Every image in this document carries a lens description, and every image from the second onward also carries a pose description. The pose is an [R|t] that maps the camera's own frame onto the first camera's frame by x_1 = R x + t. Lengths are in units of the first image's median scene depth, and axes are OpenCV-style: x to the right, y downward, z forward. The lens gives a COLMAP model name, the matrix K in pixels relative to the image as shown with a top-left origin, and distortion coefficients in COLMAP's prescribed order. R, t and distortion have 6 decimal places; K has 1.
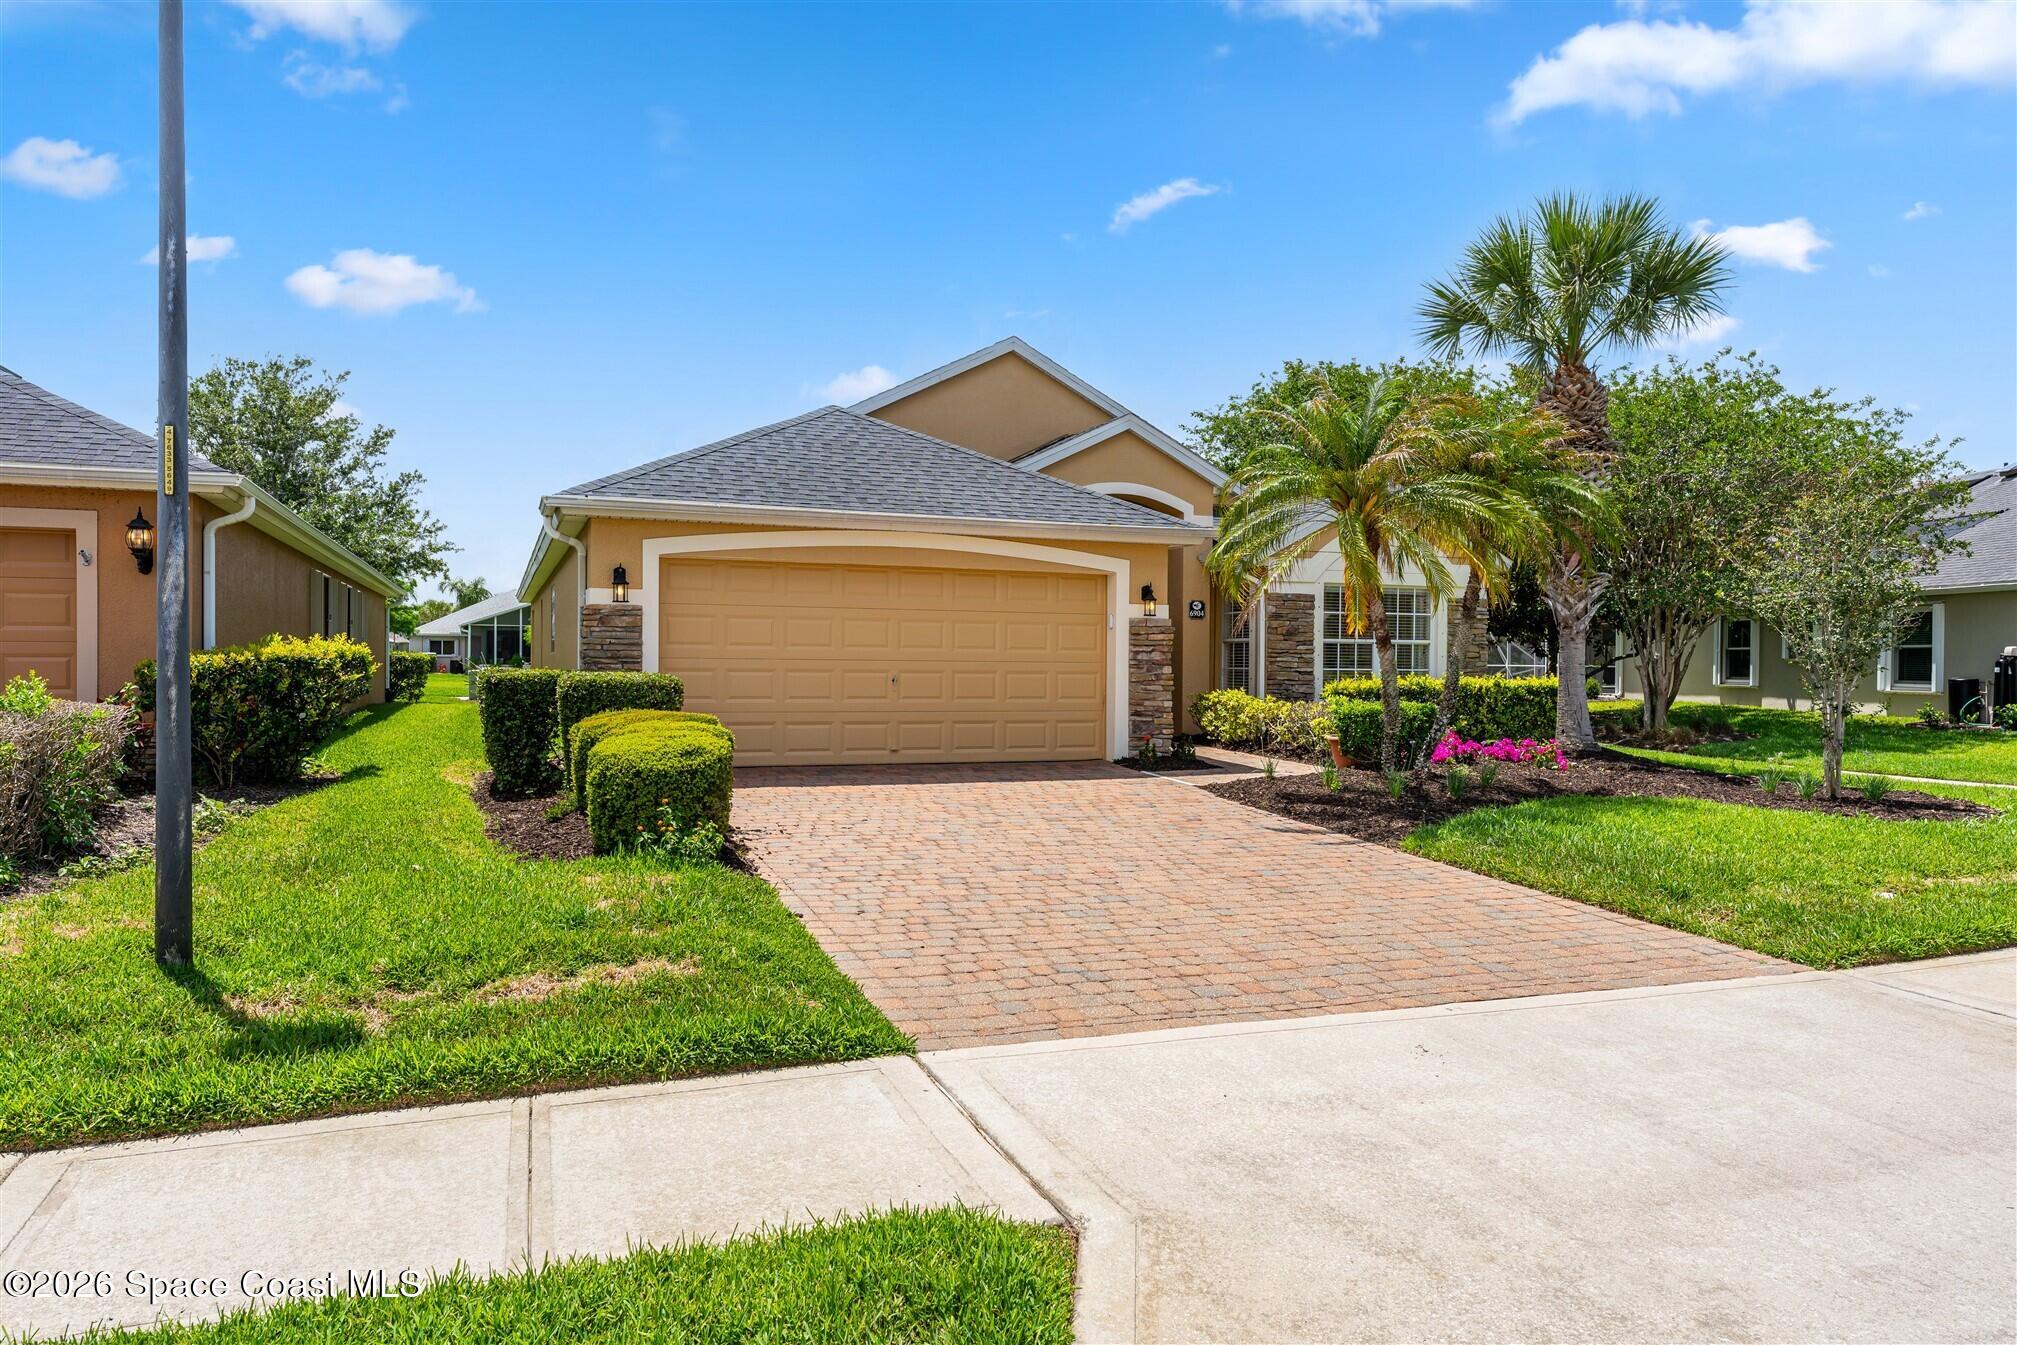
lens RADIAL K [[1353.7, 0, 1003.7], [0, 1353.7, 669.6], [0, 0, 1]] dist [0.008961, -0.005118]
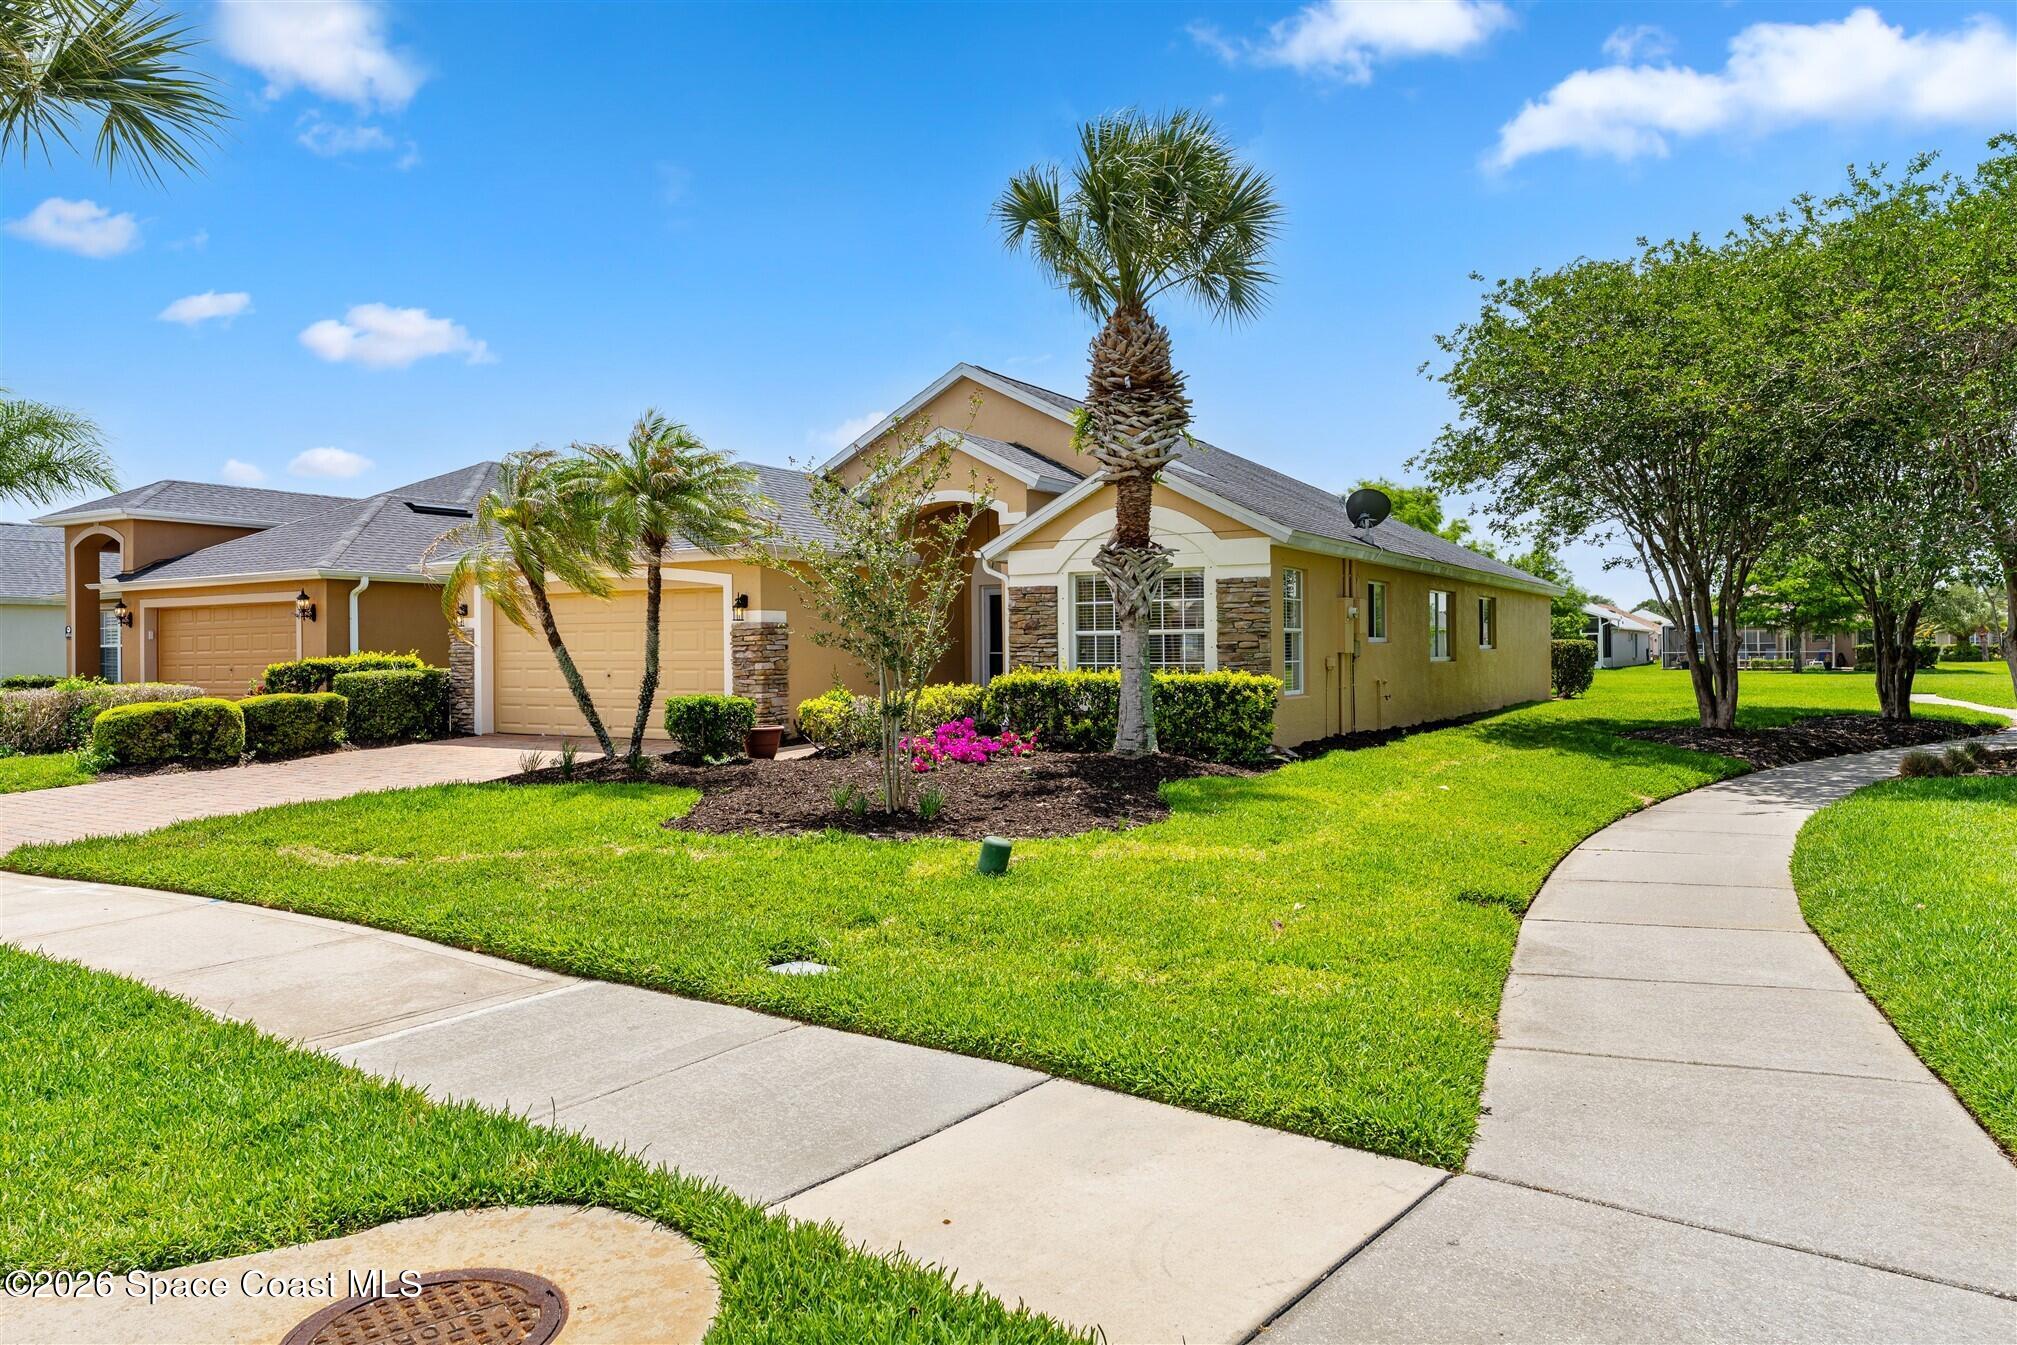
lens RADIAL K [[1353.7, 0, 1016.6], [0, 1353.7, 670.0], [0, 0, 1]] dist [0.008961, -0.005118]
pose [[0.607818, -0.003965, -0.794066, 1.186801], [0.007696, 0.999970, 0.000898, 0.004148], [0.794039, -0.006657, 0.607830, 0.475453]]
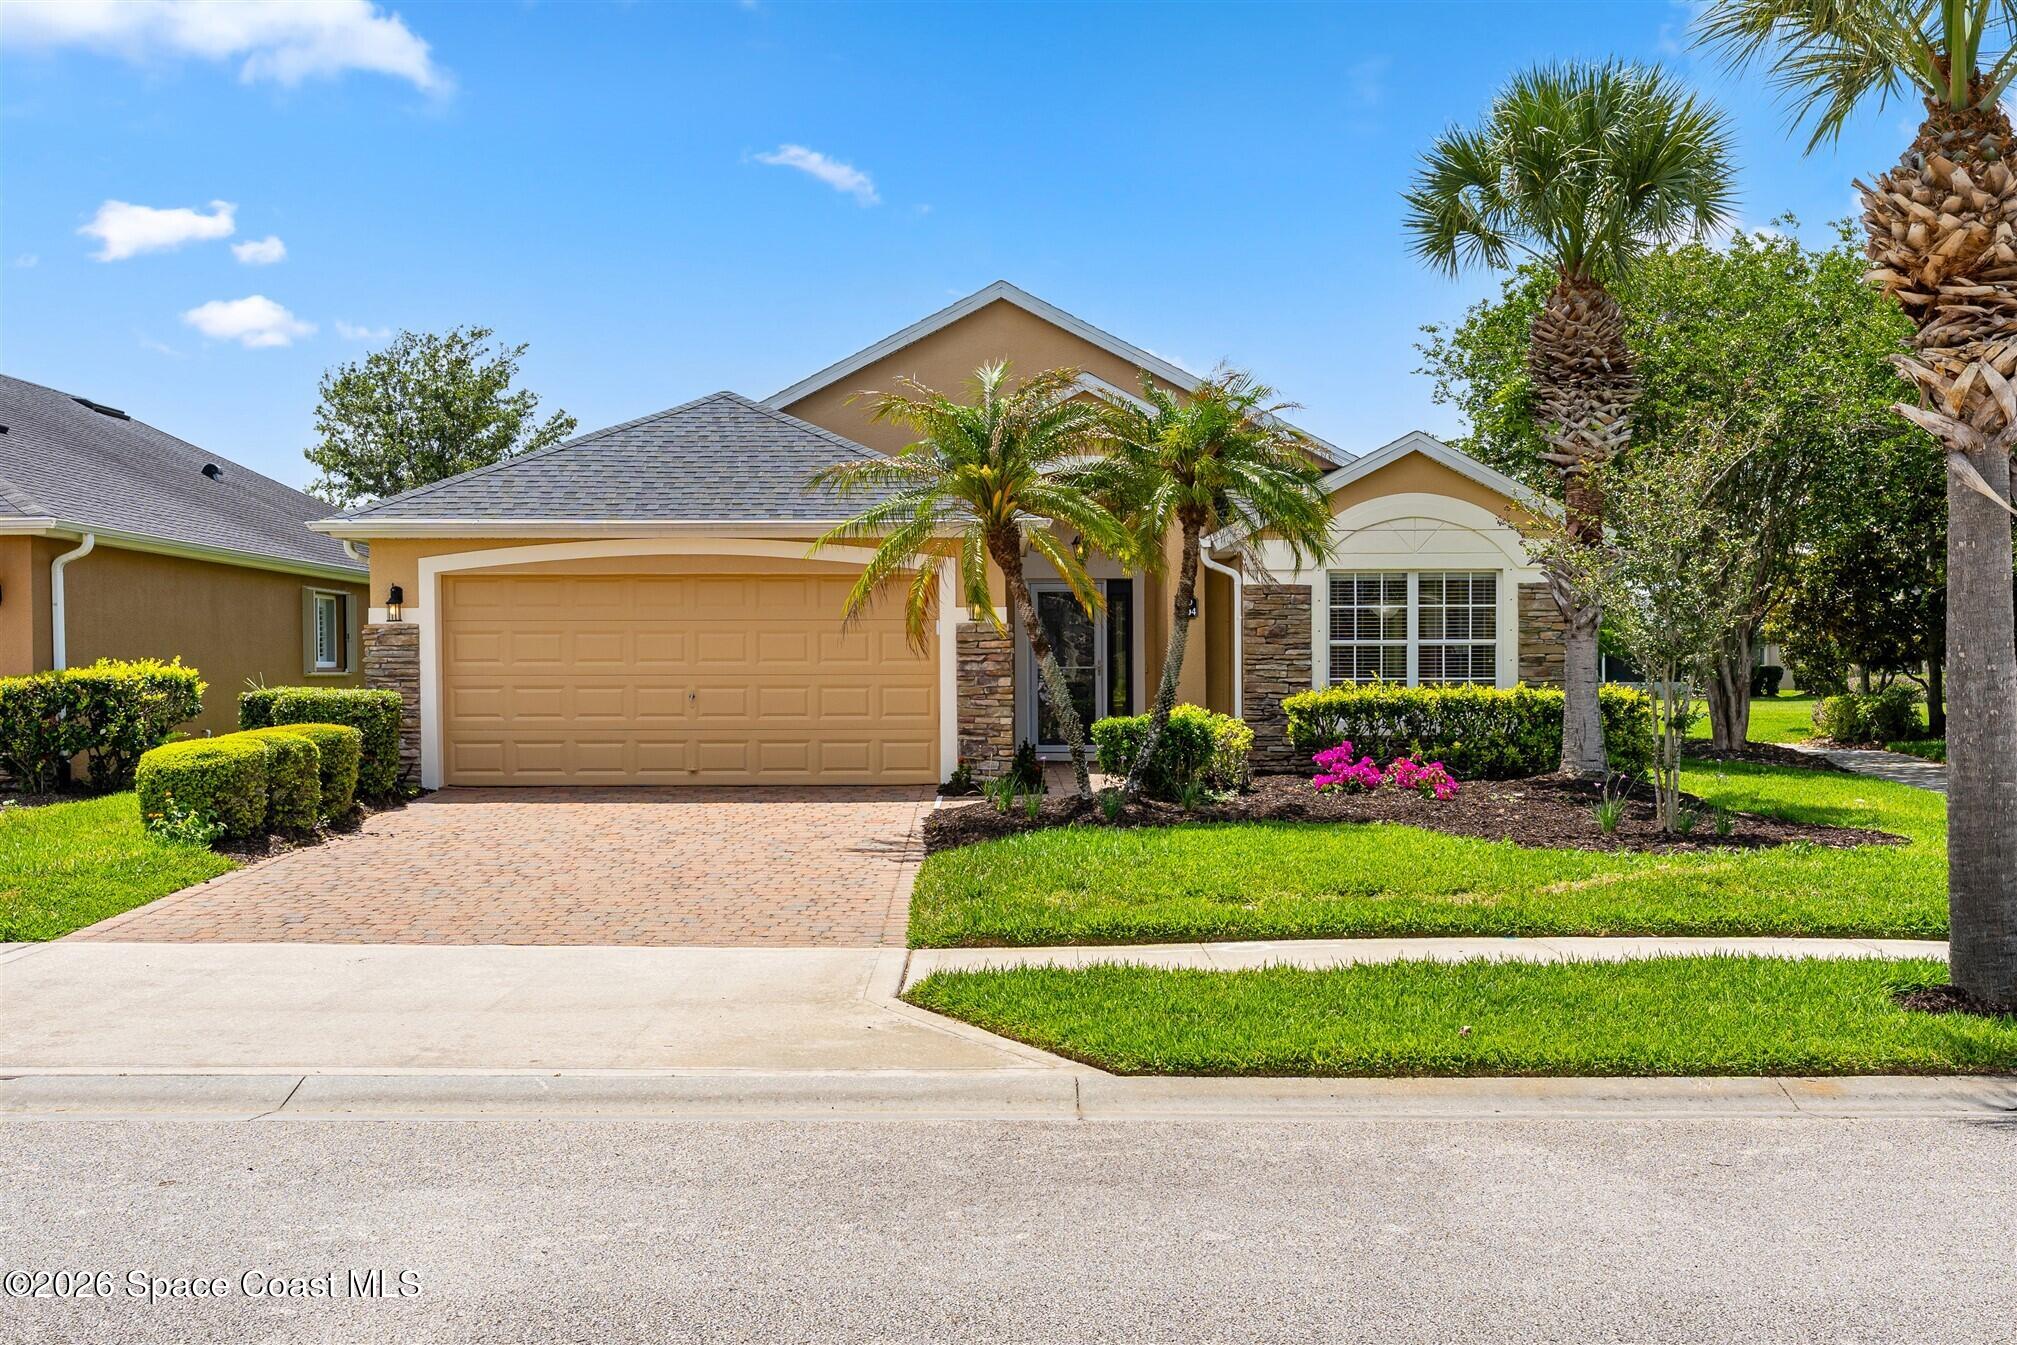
lens RADIAL K [[2080.4, 0, 952.0], [0, 2080.4, 714.8], [0, 0, 1]] dist [0.002346, 0.000000]
pose [[0.927661, -0.005474, -0.373383, 0.593782], [0.009875, 0.999902, 0.009875, 0.007841], [0.373292, -0.012848, 0.927625, -0.254168]]
